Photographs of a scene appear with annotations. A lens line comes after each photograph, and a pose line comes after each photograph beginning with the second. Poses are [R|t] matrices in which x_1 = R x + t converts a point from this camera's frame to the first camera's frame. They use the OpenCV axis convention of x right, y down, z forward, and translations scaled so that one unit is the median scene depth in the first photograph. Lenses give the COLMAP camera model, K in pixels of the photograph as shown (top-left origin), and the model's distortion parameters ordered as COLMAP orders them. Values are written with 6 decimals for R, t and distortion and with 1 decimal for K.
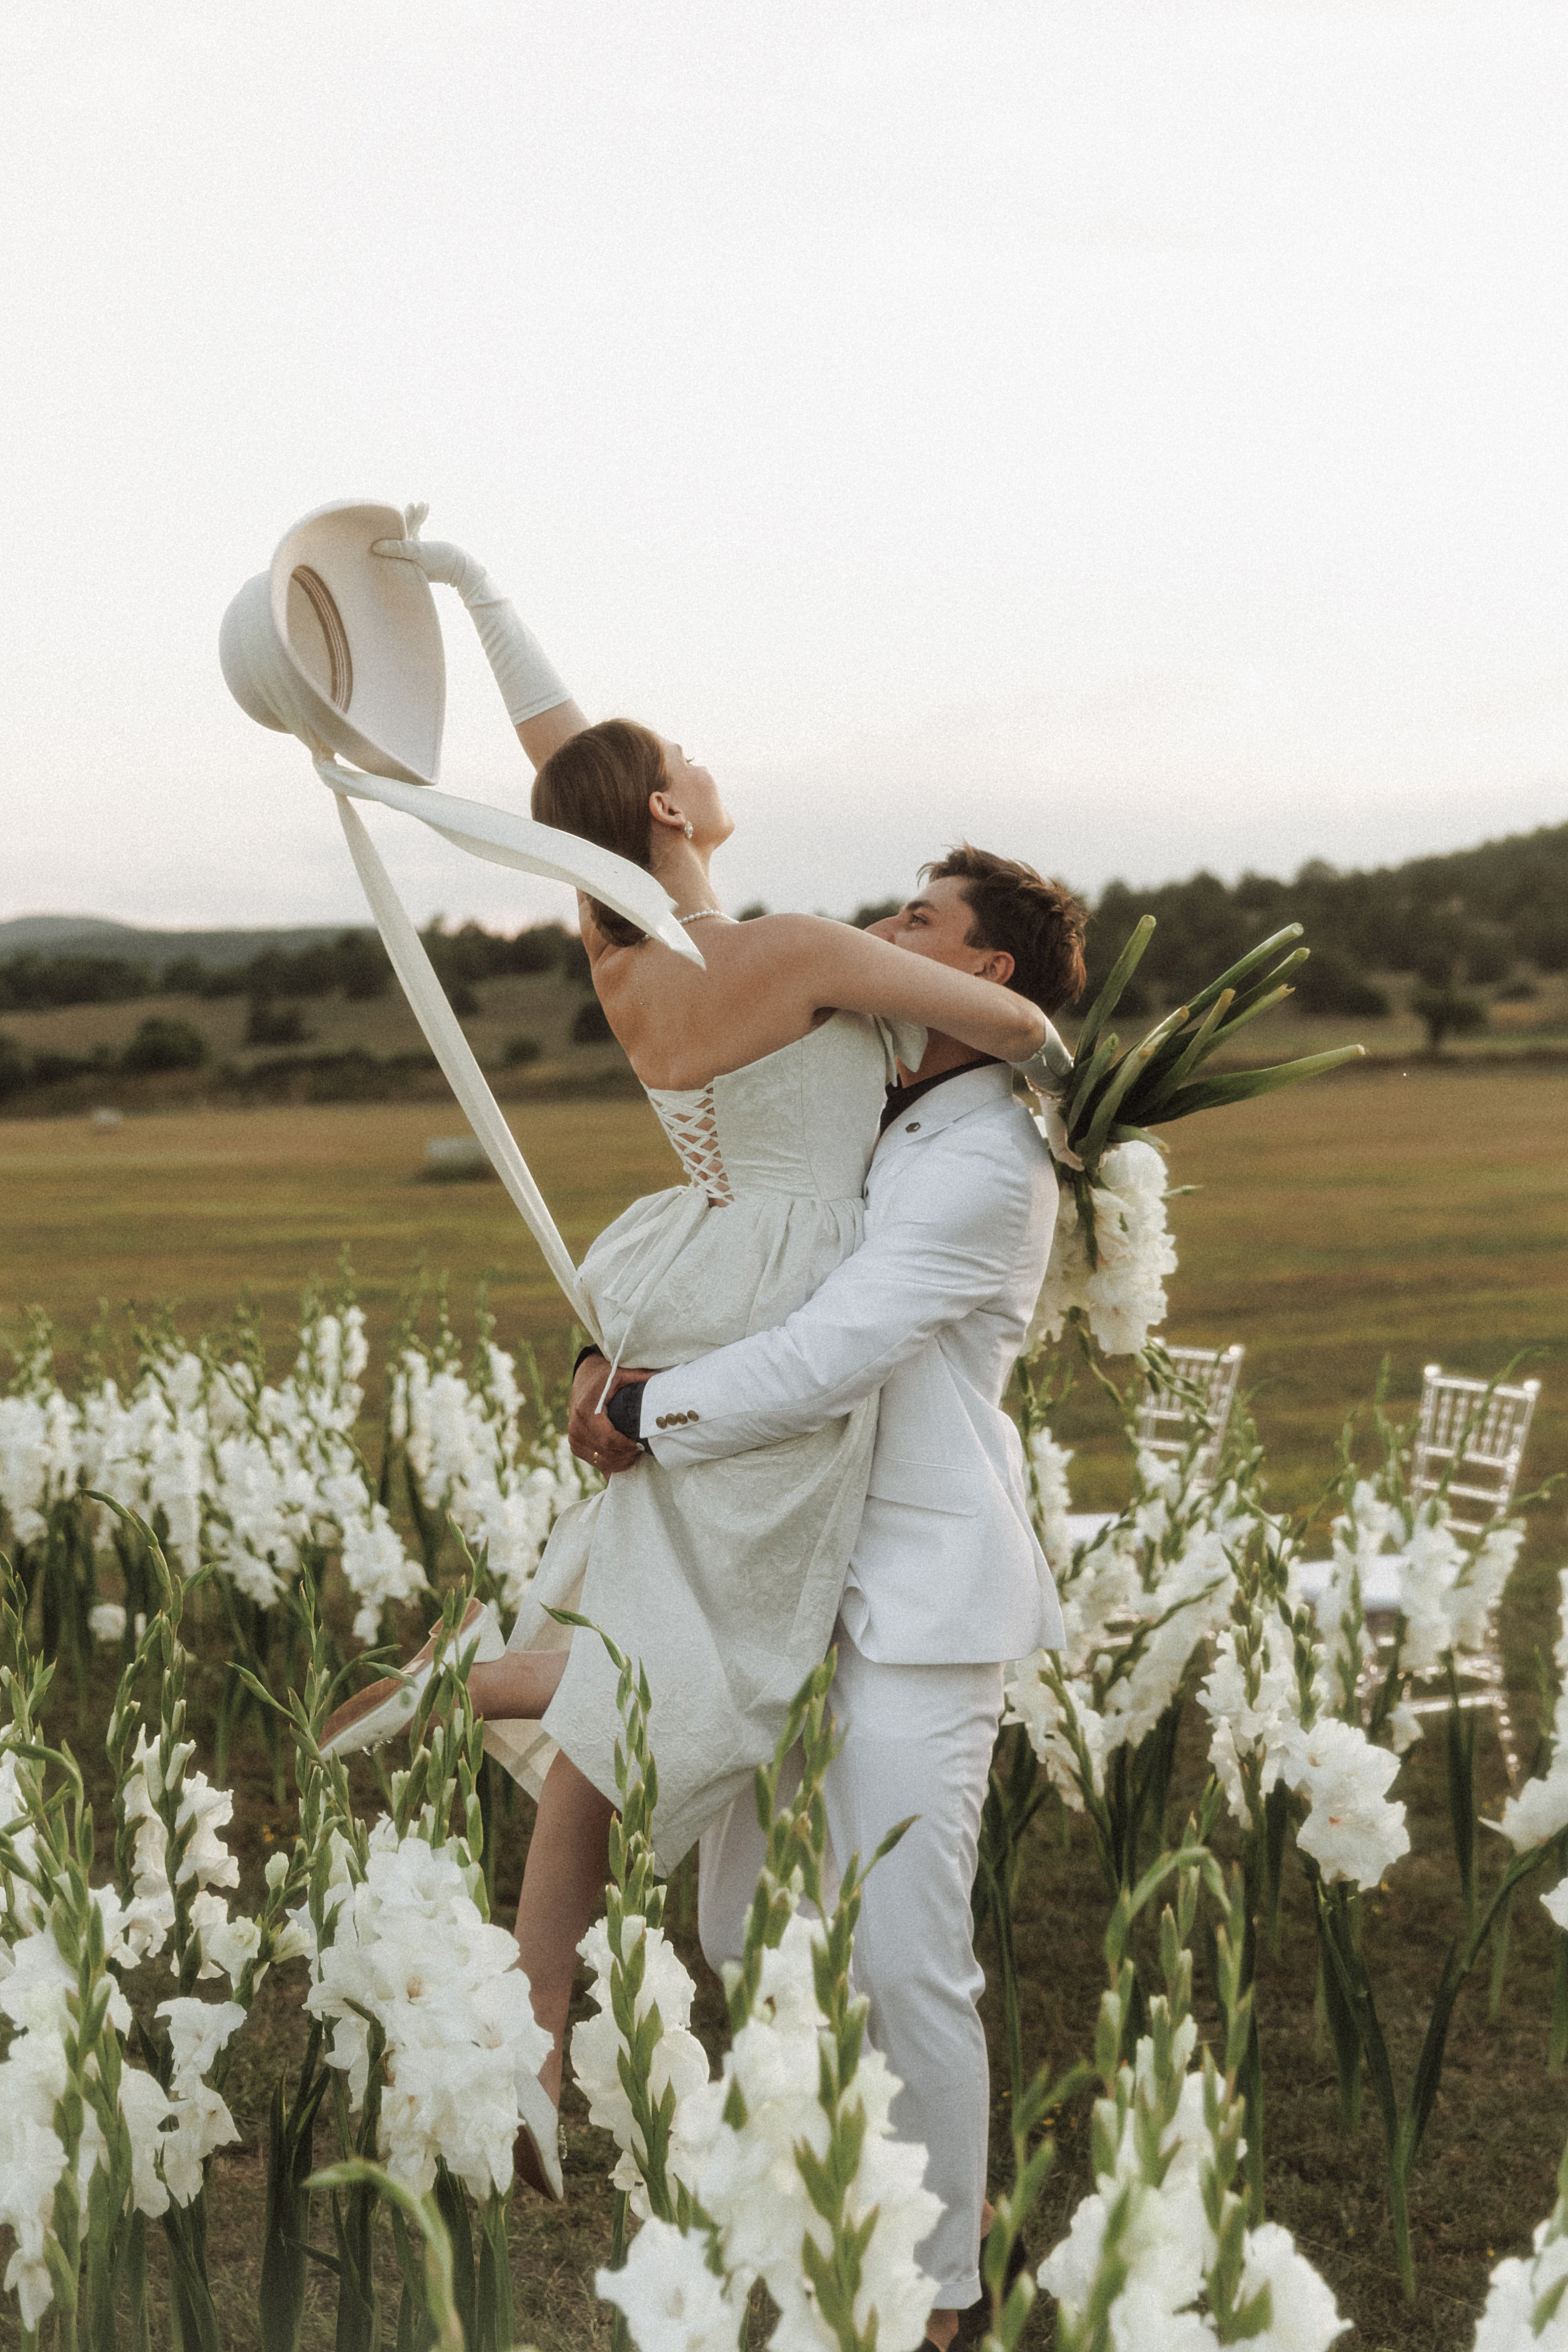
lens RADIAL K [[3935.4, 0, 784.0], [0, 3935.4, 1176.0], [0, 0, 1]] dist [-0.003405, -0.000240]
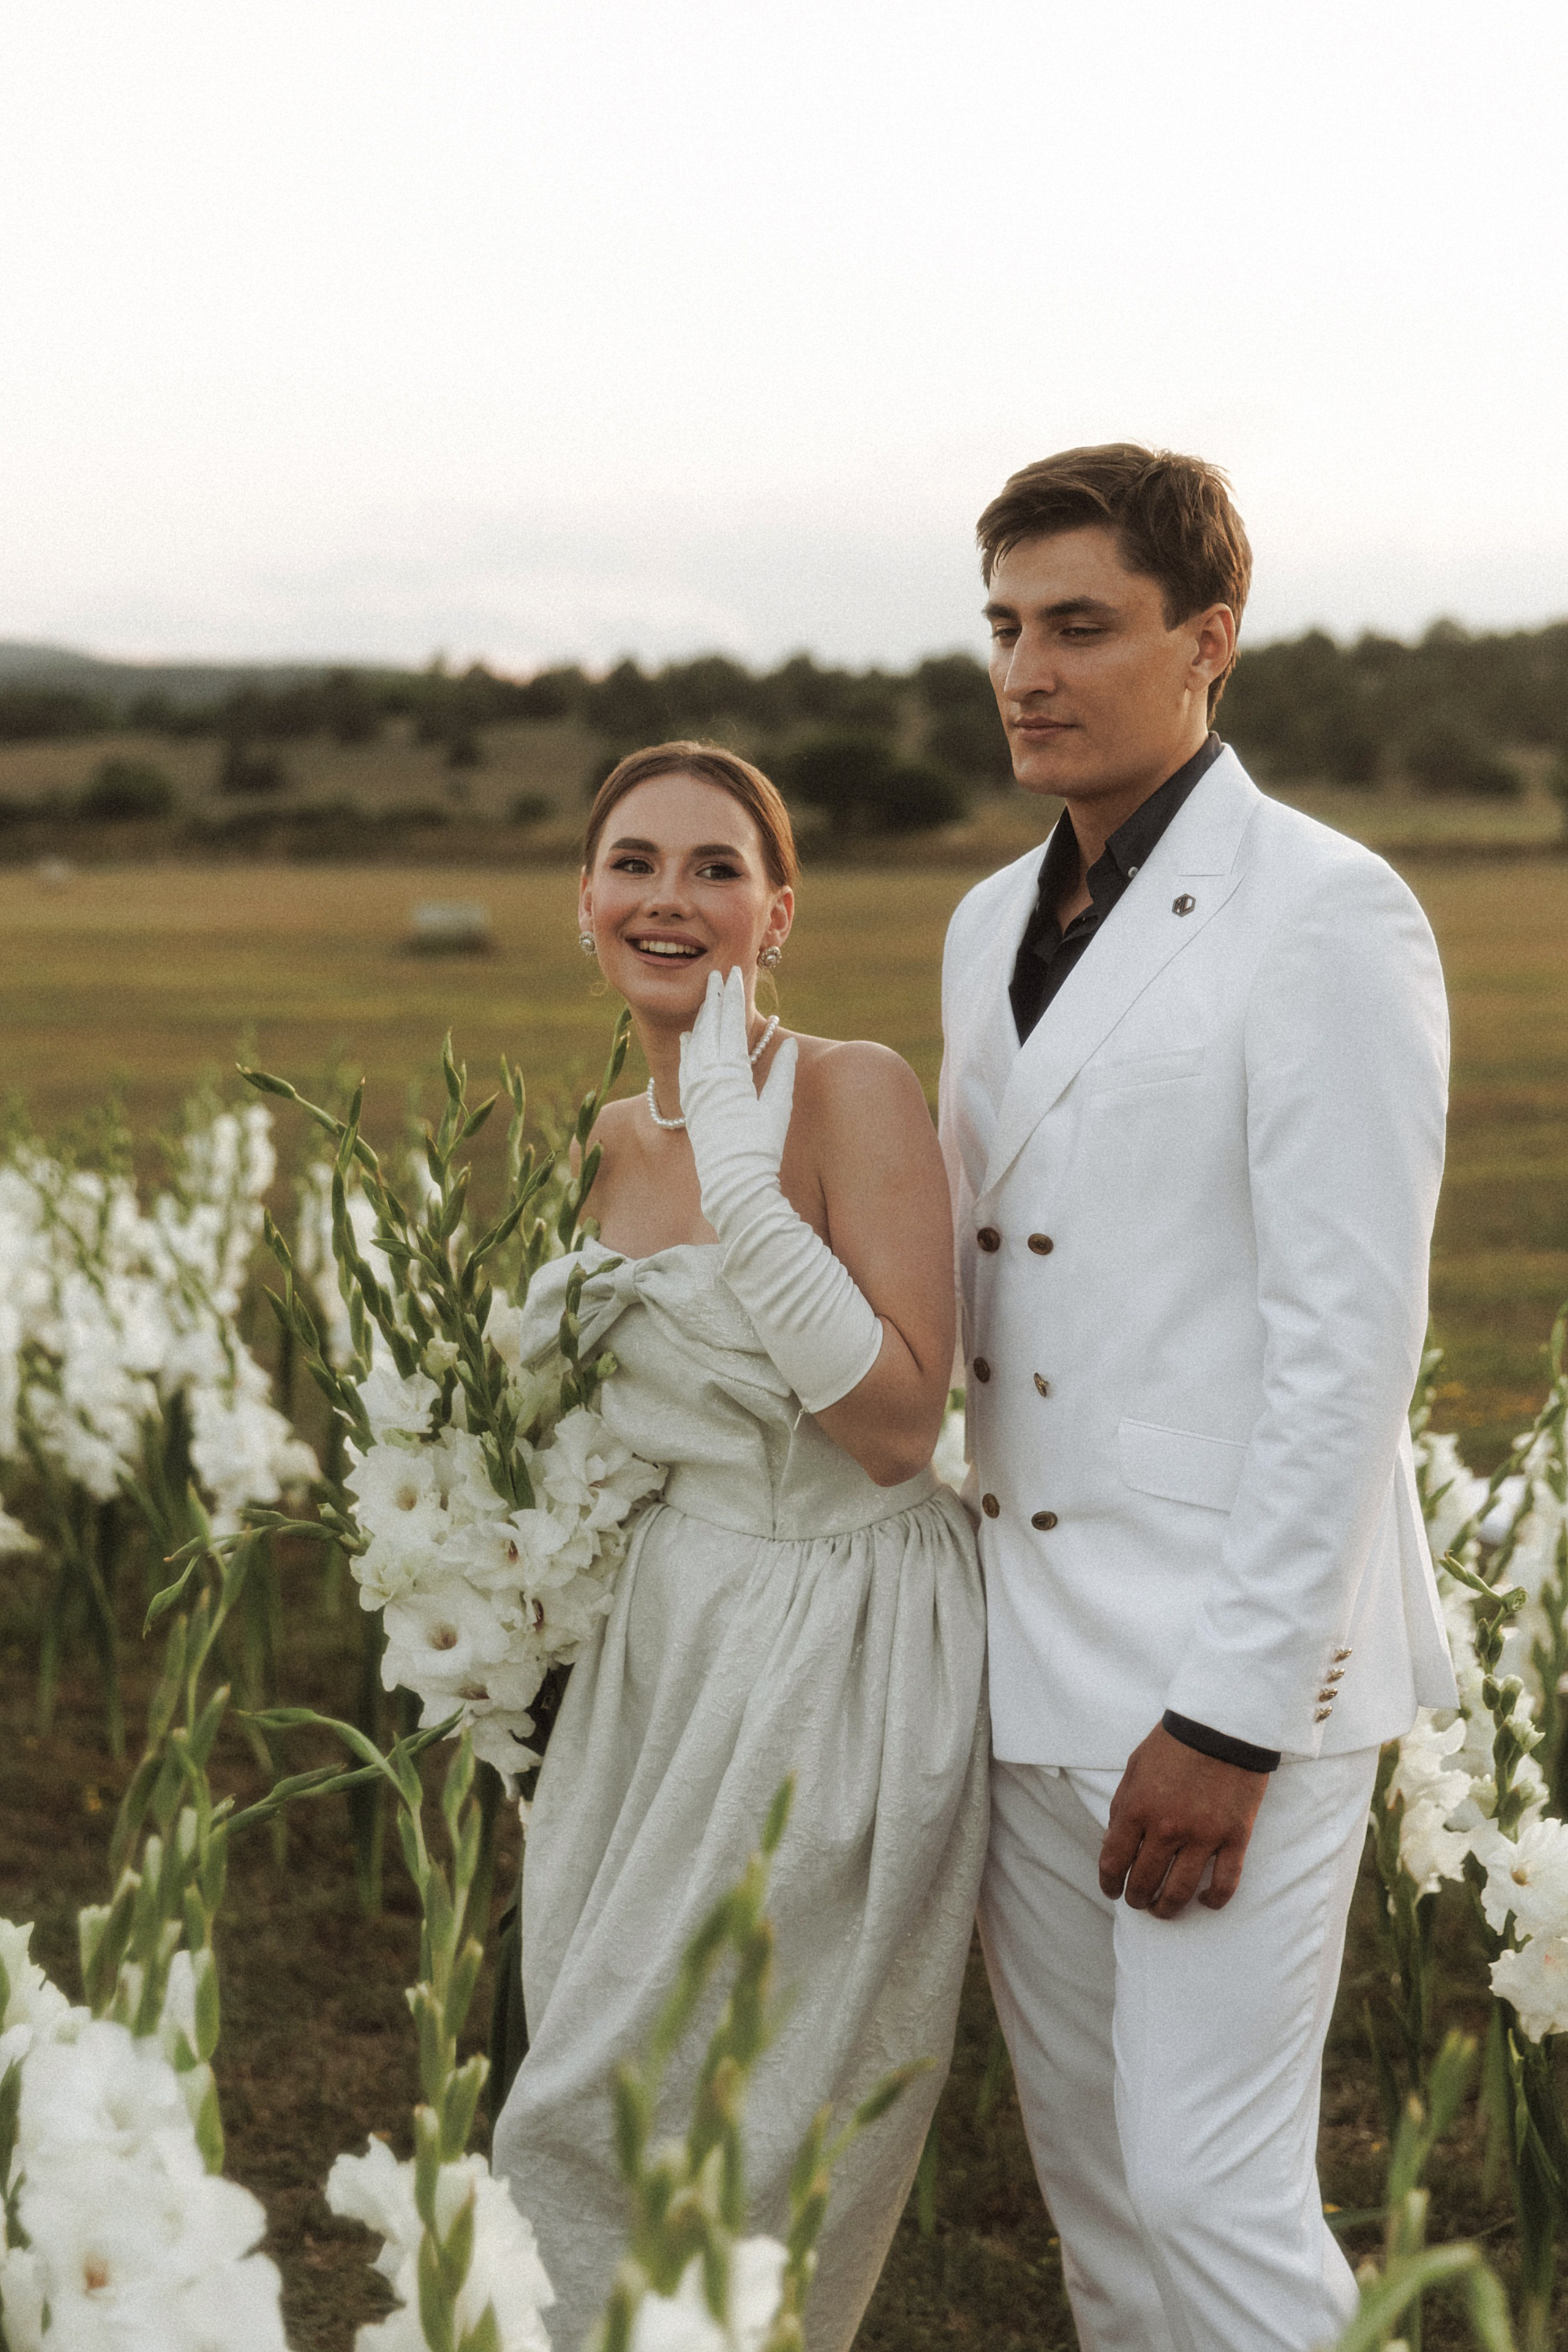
lens RADIAL K [[4222.4, 0, 784.0], [0, 4222.4, 1176.0], [0, 0, 1]] dist [0.009589, -0.043407]
pose [[0.999504, 0.029843, -0.010082, 0.006859], [-0.029291, 0.998267, 0.051034, 0.000979], [0.011587, -0.050714, 0.998646, 0.182078]]
